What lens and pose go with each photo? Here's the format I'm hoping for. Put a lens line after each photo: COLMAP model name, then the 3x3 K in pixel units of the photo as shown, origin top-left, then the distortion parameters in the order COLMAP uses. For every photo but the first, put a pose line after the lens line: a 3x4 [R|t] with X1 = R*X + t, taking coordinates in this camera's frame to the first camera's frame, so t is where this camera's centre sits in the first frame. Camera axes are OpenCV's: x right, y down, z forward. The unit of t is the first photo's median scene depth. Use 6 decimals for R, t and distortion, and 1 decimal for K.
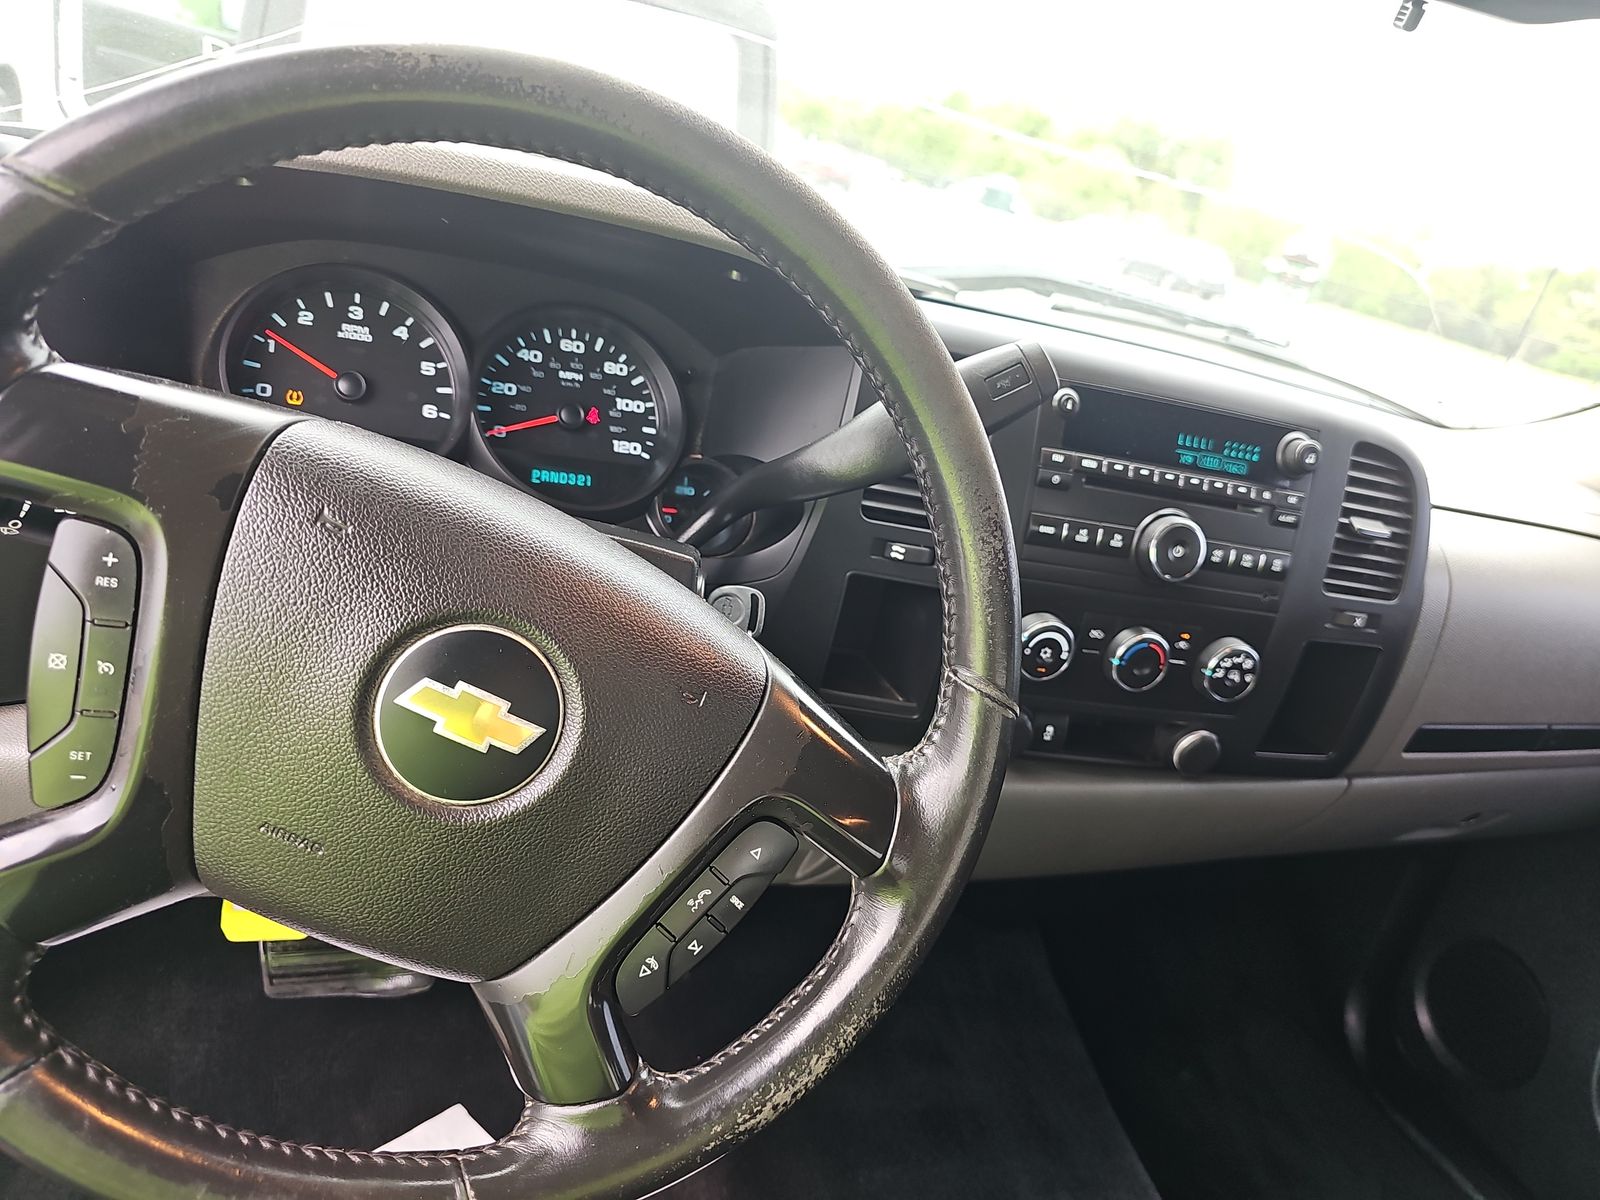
lens RADIAL K [[1056.1, 0, 808.0], [0, 1056.1, 607.0], [0, 0, 1]] dist [0.027887, -0.004267]
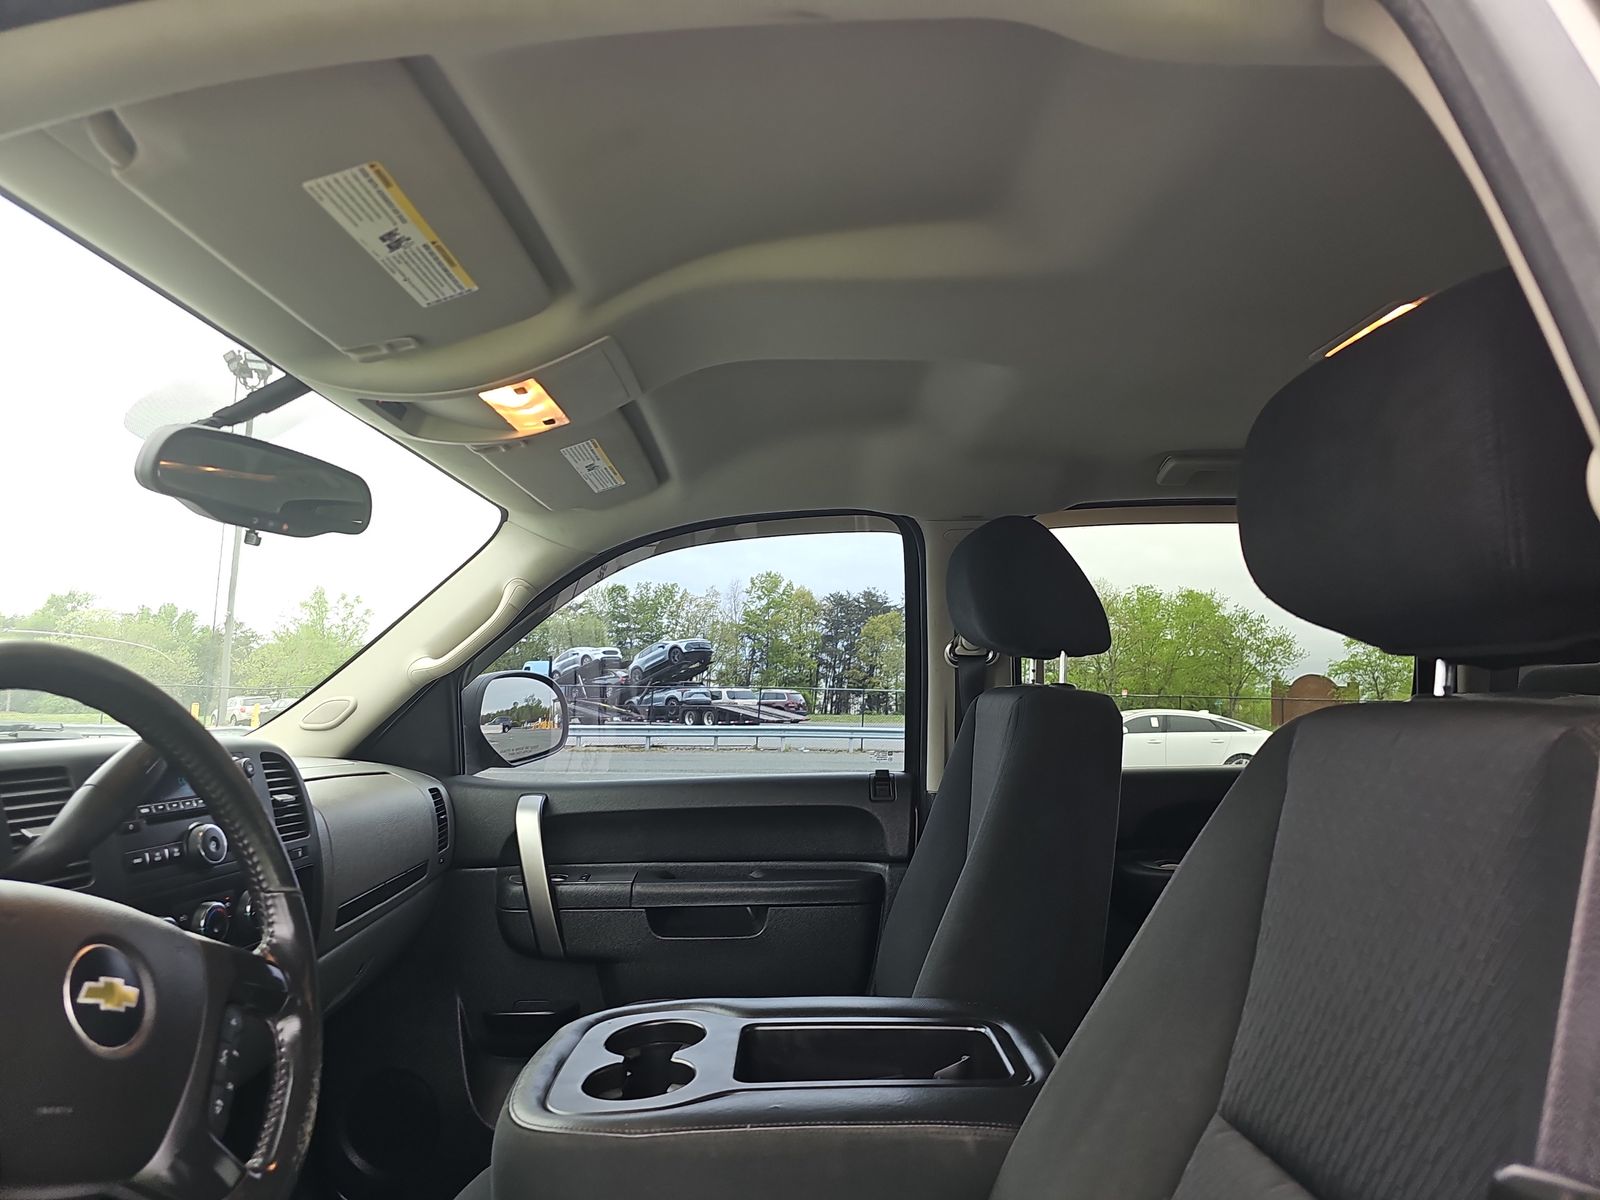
lens RADIAL K [[1056.1, 0, 823.9], [0, 1056.1, 556.8], [0, 0, 1]] dist [0.027887, -0.004267]
pose [[0.299745, -0.103126, 0.948429, -1.544472], [0.431910, 0.901094, -0.038523, 0.028501], [-0.850651, 0.421183, 0.314639, -0.833241]]
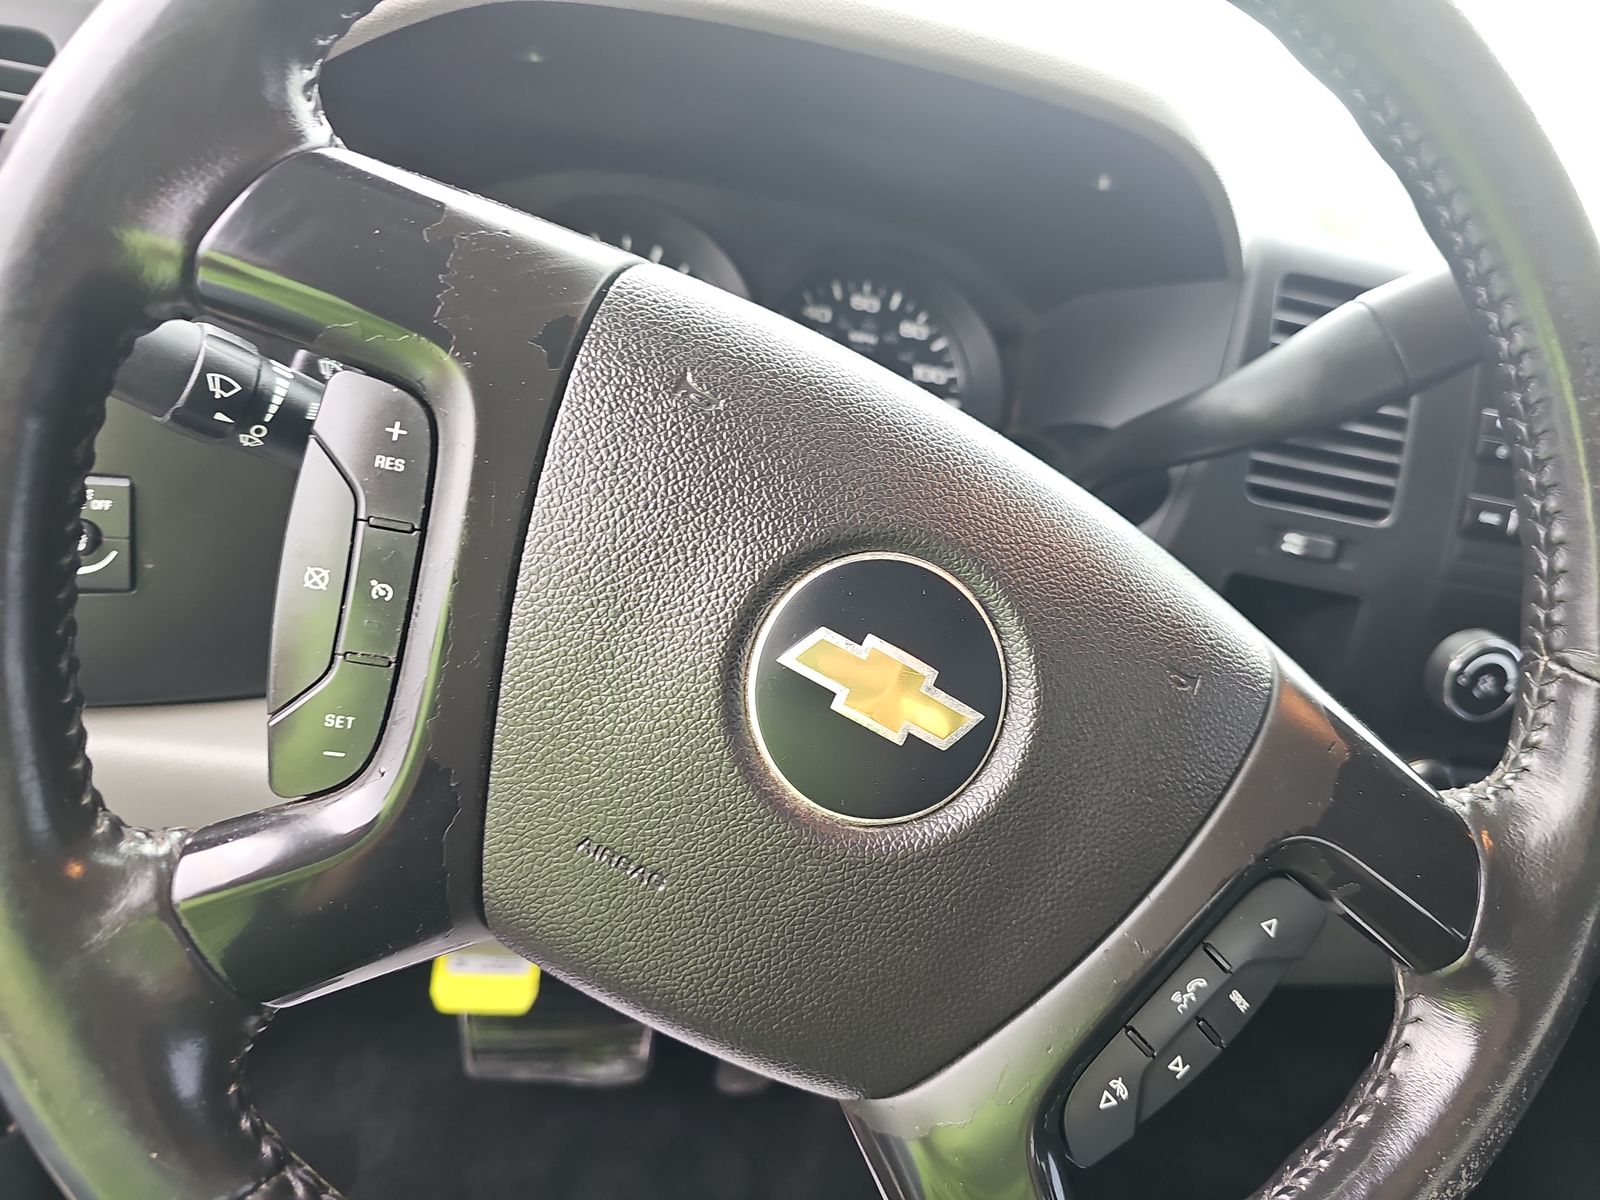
lens RADIAL K [[1056.1, 0, 828.5], [0, 1056.1, 616.7], [0, 0, 1]] dist [0.027887, -0.004267]
pose [[0.993355, 0.013417, -0.114309, -0.276181], [-0.021182, 0.997529, -0.066992, 0.102556], [0.113128, 0.068968, 0.991184, 0.338917]]
